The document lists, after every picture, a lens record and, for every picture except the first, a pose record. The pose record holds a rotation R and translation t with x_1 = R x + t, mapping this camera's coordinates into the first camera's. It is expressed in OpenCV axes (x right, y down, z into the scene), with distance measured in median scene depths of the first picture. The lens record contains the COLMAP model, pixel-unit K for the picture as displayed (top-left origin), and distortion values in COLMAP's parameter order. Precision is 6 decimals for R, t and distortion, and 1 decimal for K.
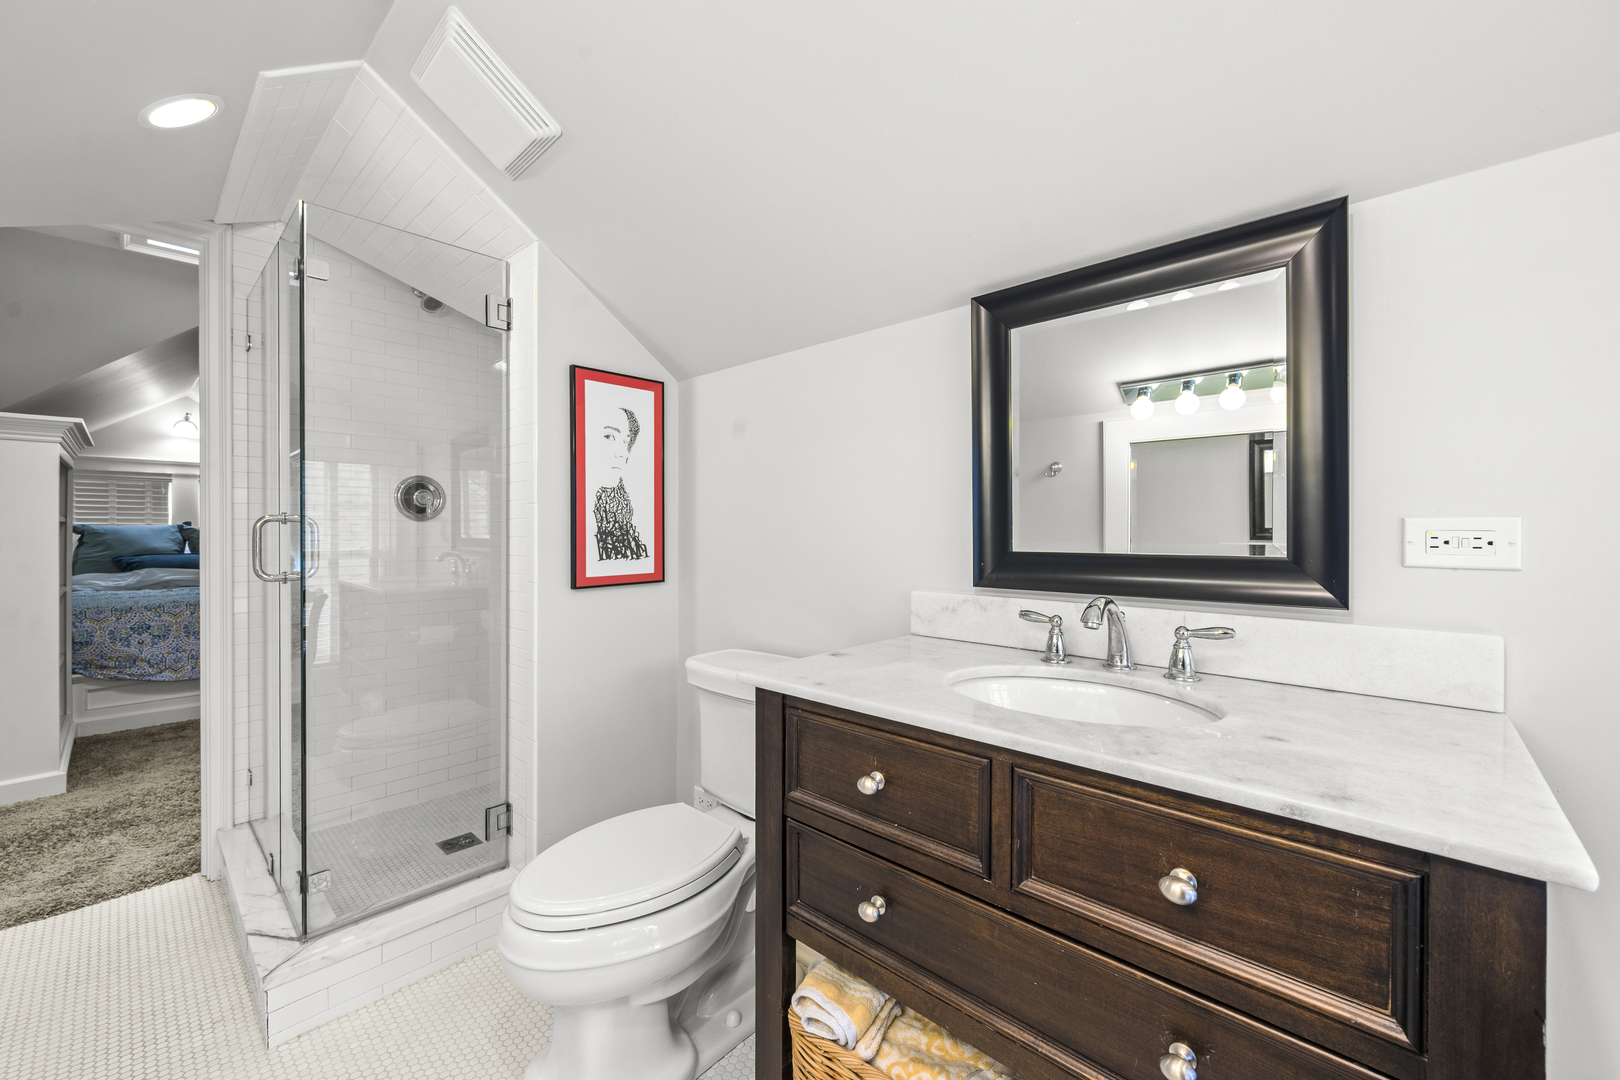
lens RADIAL K [[637.2, 0, 808.0], [0, 637.2, 533.1], [0, 0, 1]] dist [-0.000194, -0.000096]
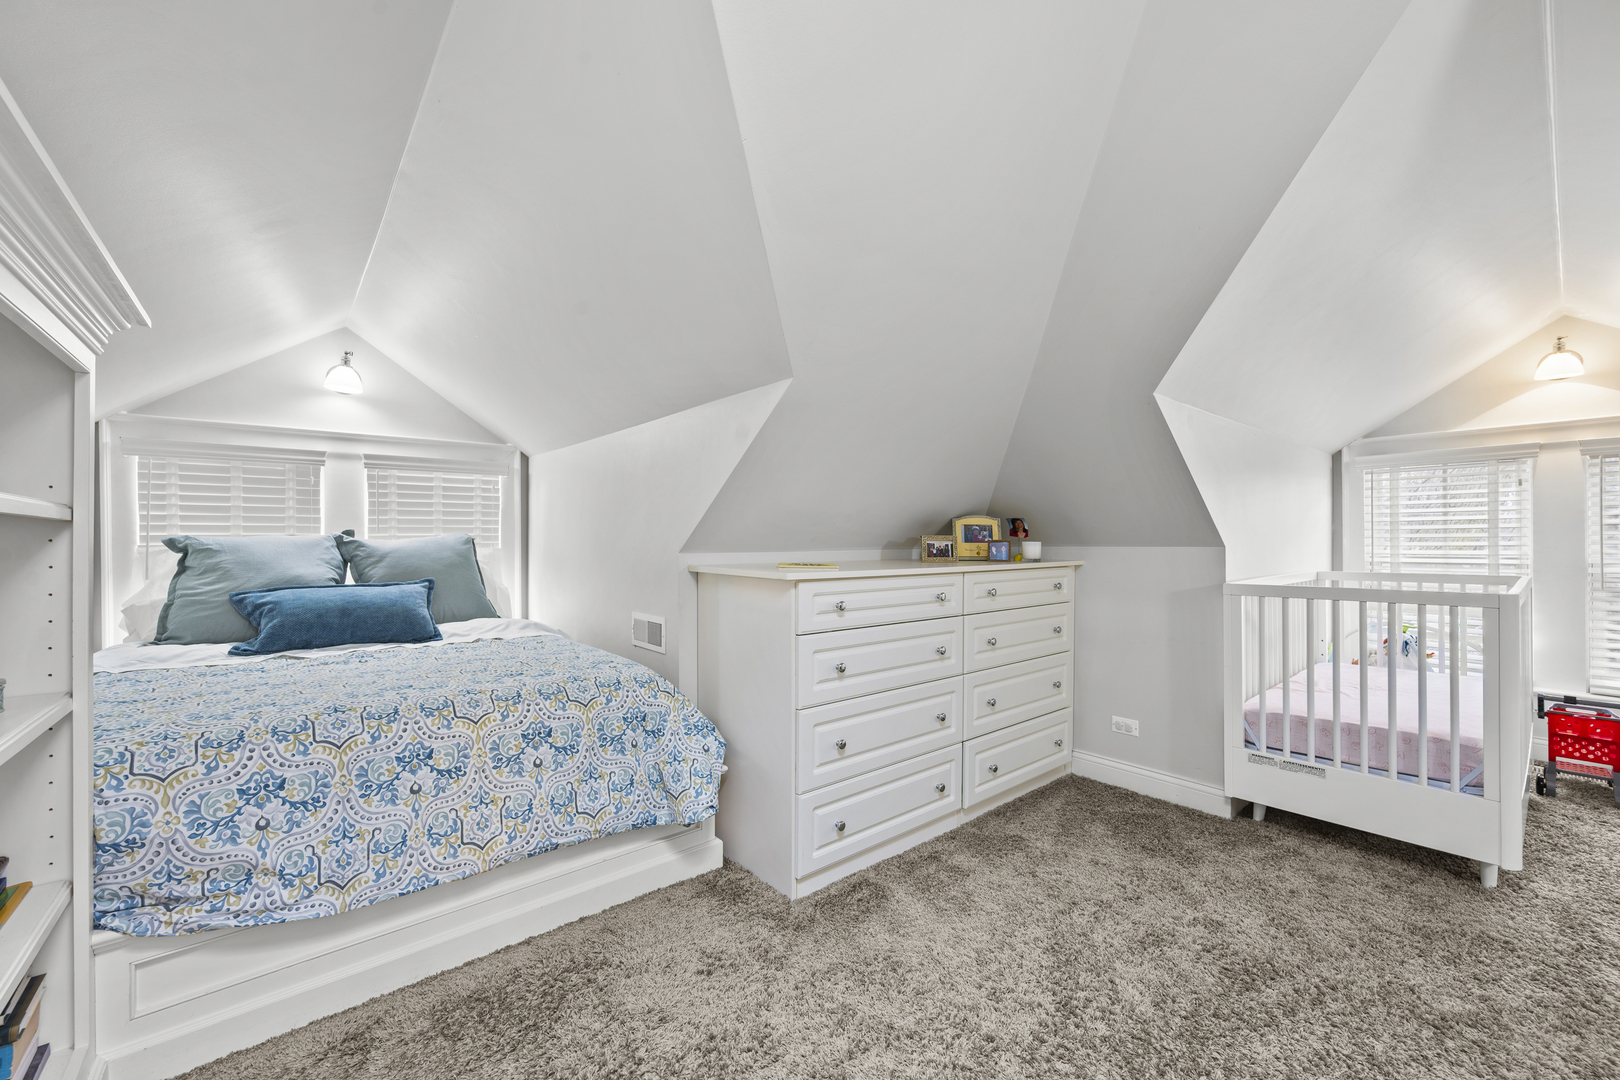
lens RADIAL K [[637.2, 0, 812.5], [0, 637.2, 544.7], [0, 0, 1]] dist [-0.000194, -0.000096]
pose [[0.992045, -0.008571, -0.125595, -0.517220], [0.007924, 0.999953, -0.005645, 0.002386], [0.125638, 0.004605, 0.992065, 0.510783]]
